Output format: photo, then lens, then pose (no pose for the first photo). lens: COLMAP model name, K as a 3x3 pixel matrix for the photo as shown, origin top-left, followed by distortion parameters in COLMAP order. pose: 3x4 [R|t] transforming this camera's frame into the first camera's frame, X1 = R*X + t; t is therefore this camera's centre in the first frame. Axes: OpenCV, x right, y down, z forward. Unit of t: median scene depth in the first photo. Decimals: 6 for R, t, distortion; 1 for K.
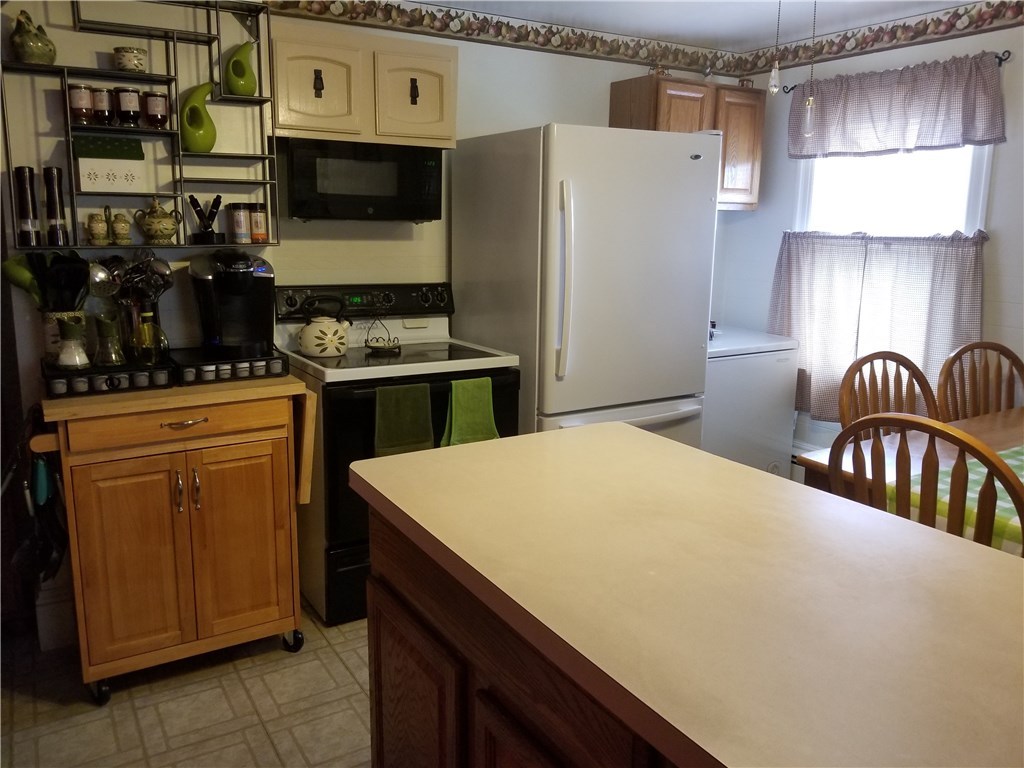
lens RADIAL K [[814.1, 0, 503.3], [0, 814.1, 359.2], [0, 0, 1]] dist [0.066557, -0.093136]
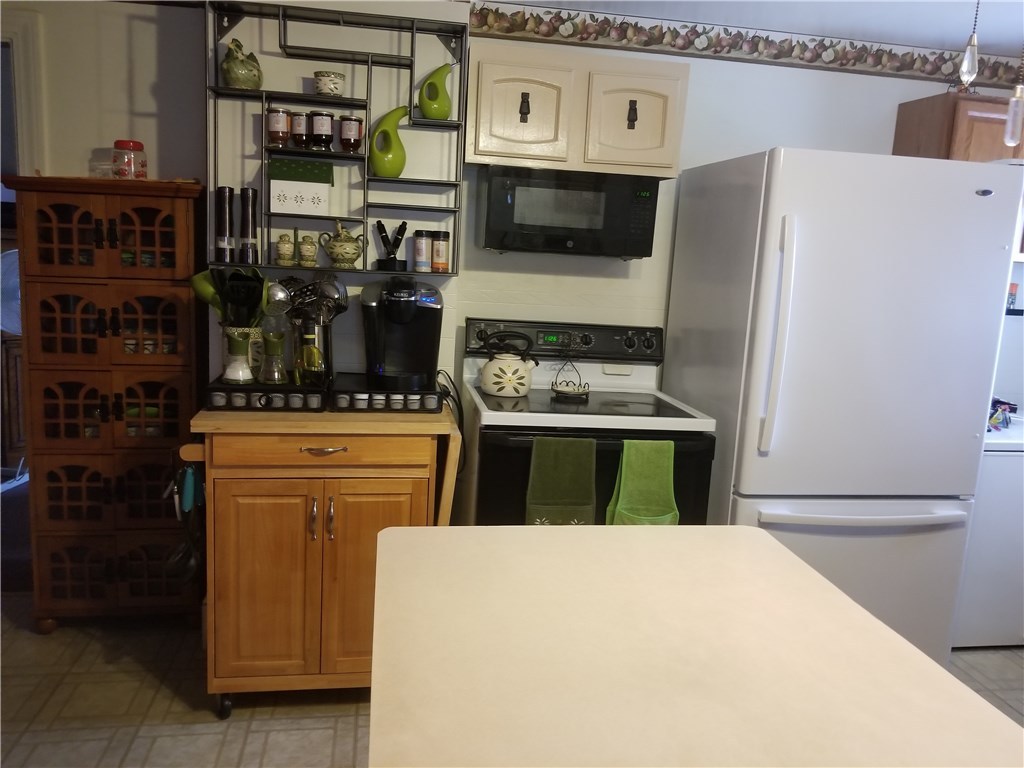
lens RADIAL K [[814.1, 0, 515.5], [0, 814.1, 371.6], [0, 0, 1]] dist [0.066557, -0.093136]
pose [[0.928719, 0.097268, -0.357798, 0.143852], [-0.108405, 0.994044, -0.011150, -0.025381], [0.354582, 0.049142, 0.933733, 0.148496]]
